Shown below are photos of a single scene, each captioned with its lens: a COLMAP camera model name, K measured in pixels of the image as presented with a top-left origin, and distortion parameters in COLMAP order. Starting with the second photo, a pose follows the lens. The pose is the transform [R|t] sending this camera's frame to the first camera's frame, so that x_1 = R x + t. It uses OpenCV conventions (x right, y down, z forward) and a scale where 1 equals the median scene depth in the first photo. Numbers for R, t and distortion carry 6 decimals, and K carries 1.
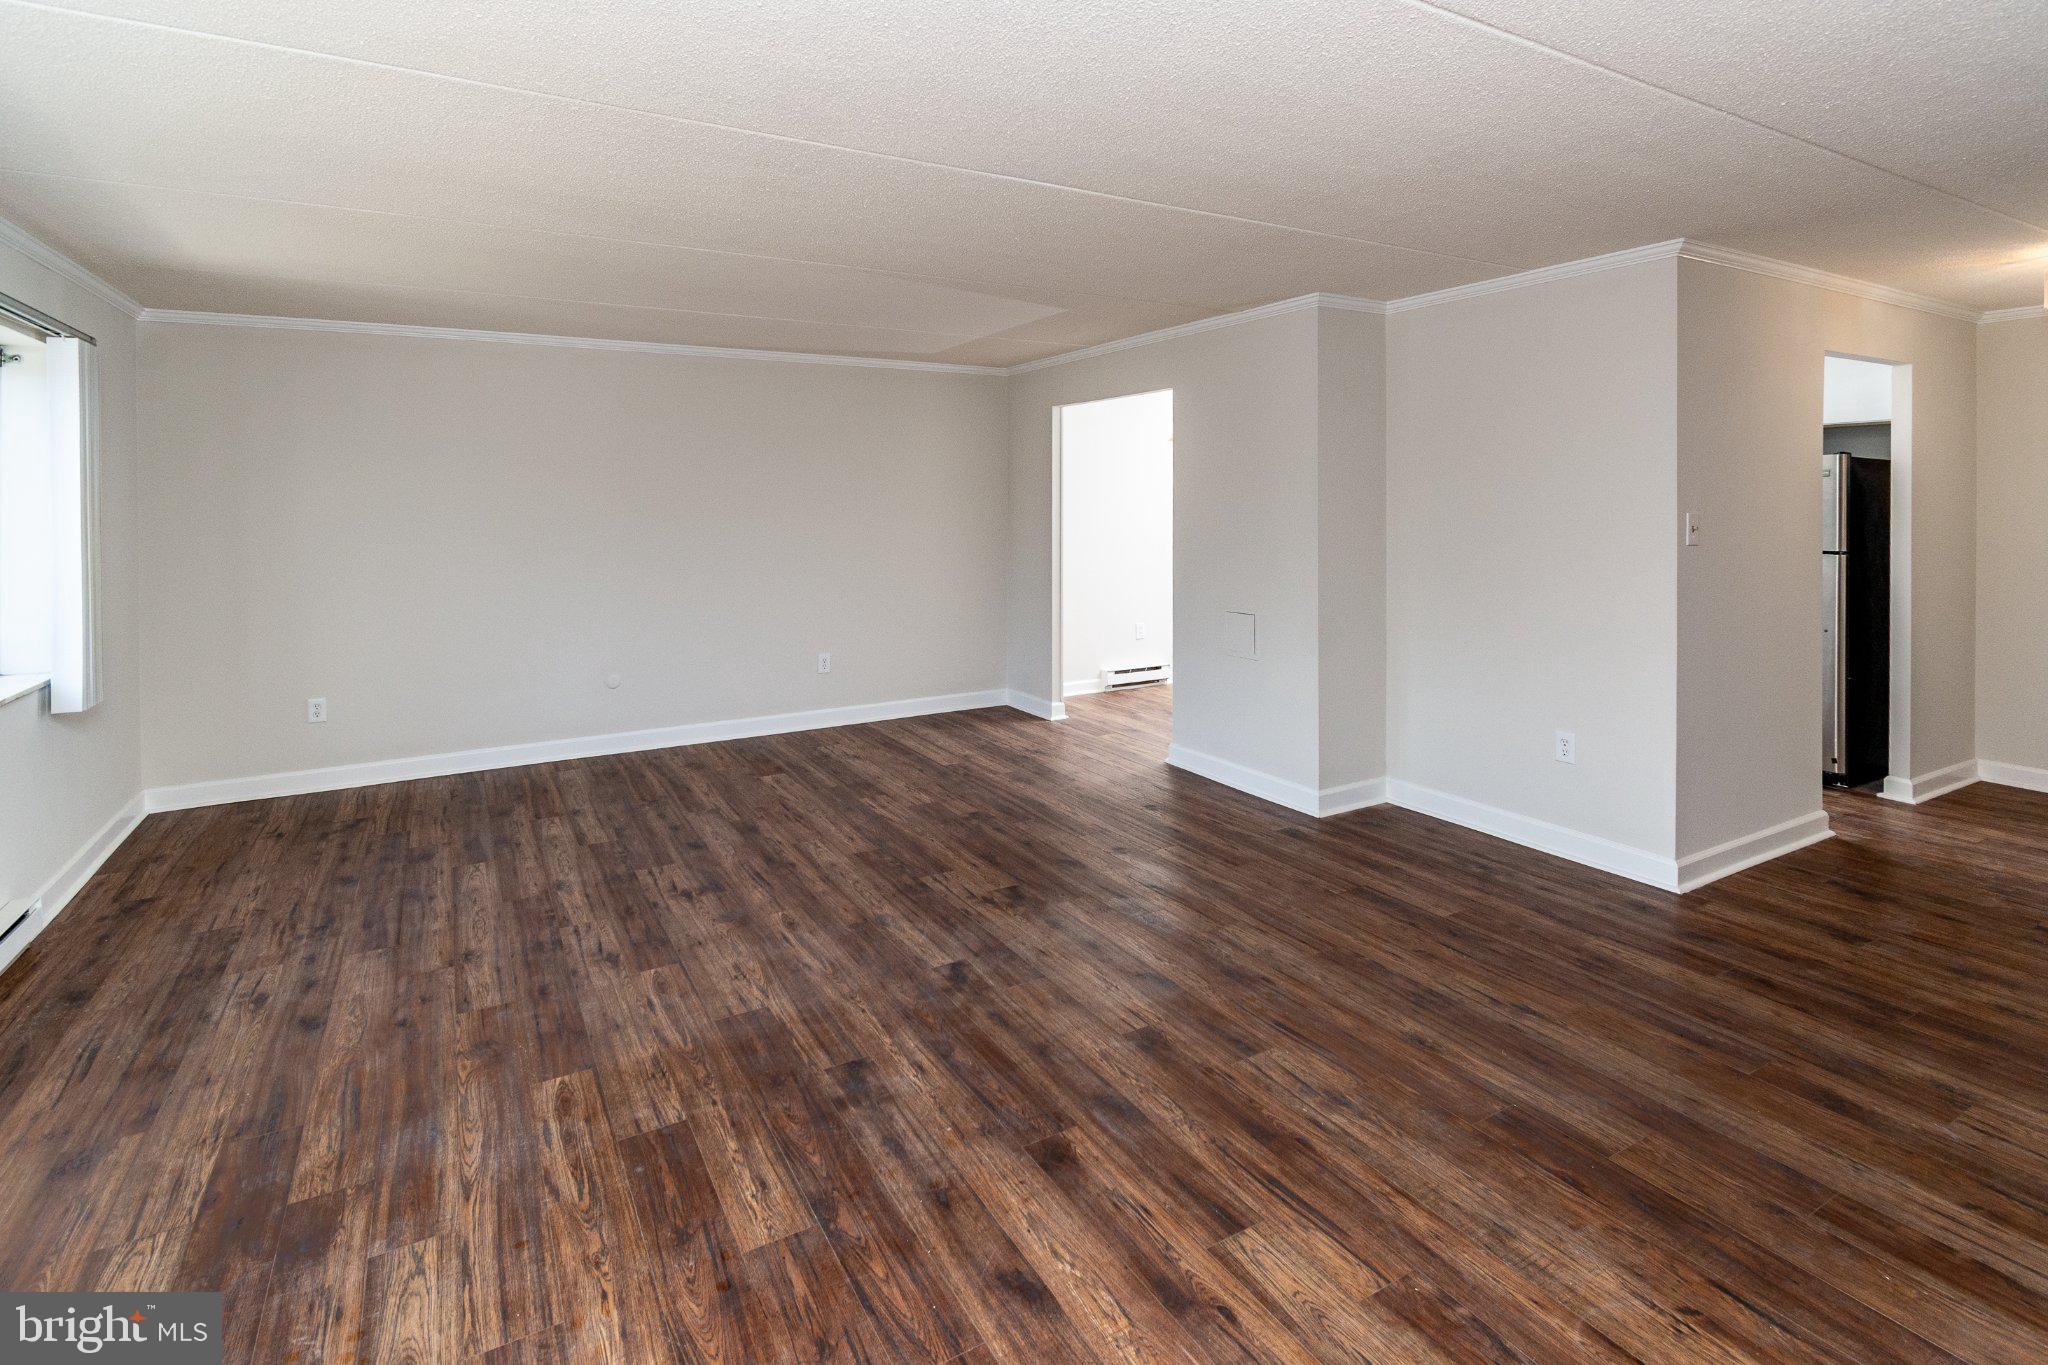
lens RADIAL K [[971.5, 0, 1024.9], [0, 971.5, 685.5], [0, 0, 1]] dist [-0.000569, -0.001792]
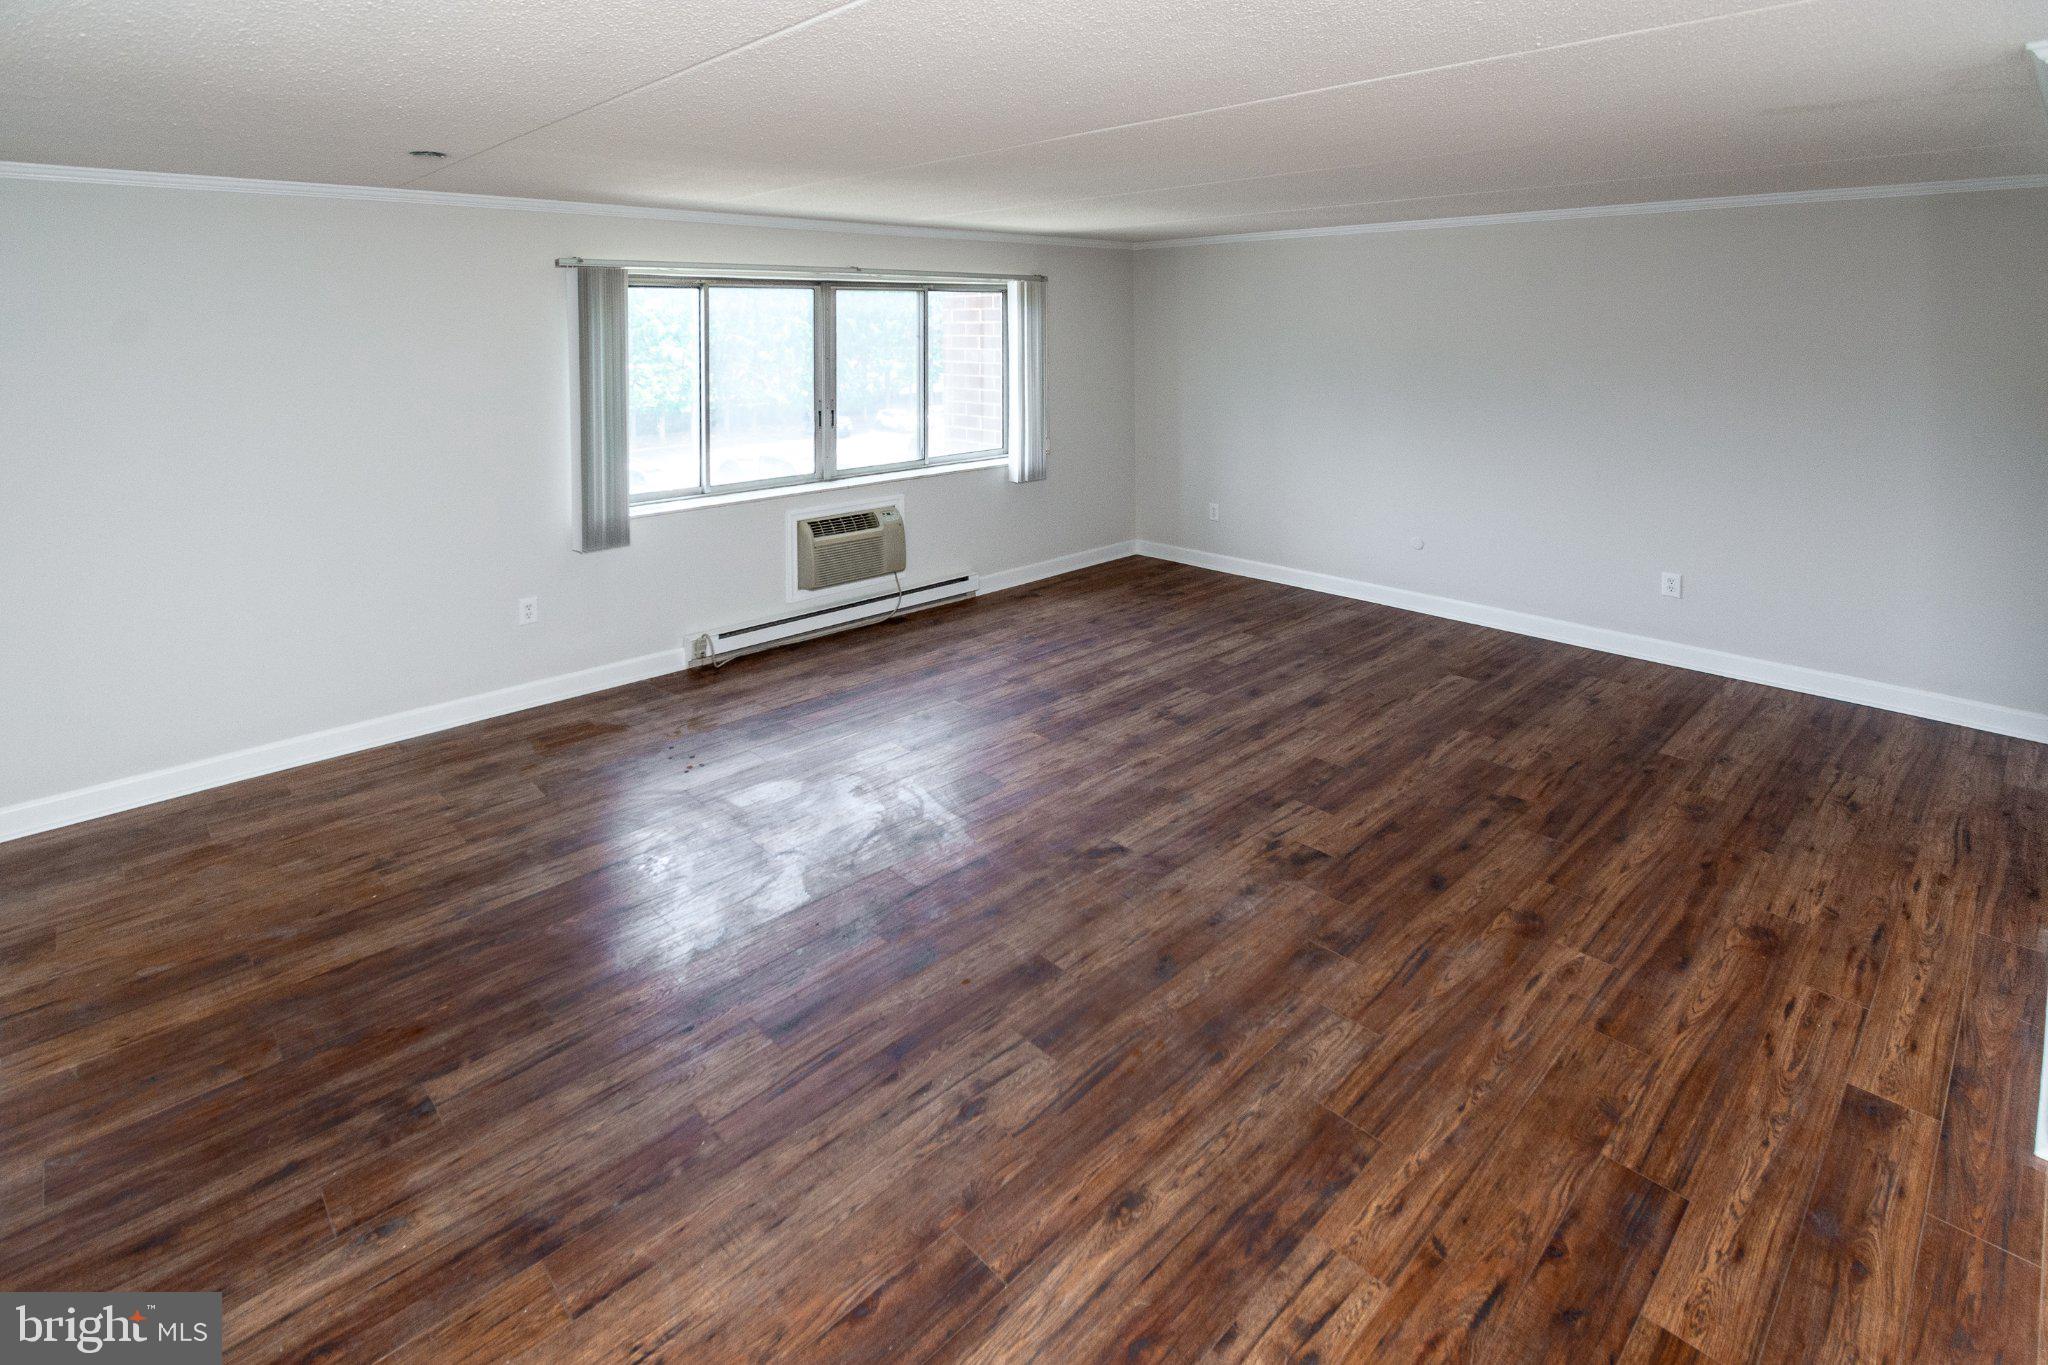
lens RADIAL K [[971.5, 0, 1031.9], [0, 971.5, 675.0], [0, 0, 1]] dist [-0.000569, -0.001792]
pose [[0.228790, 0.345733, -0.910013, 1.077846], [-0.180674, 0.933647, 0.309289, -0.269199], [0.956563, 0.093654, 0.276074, 0.790224]]
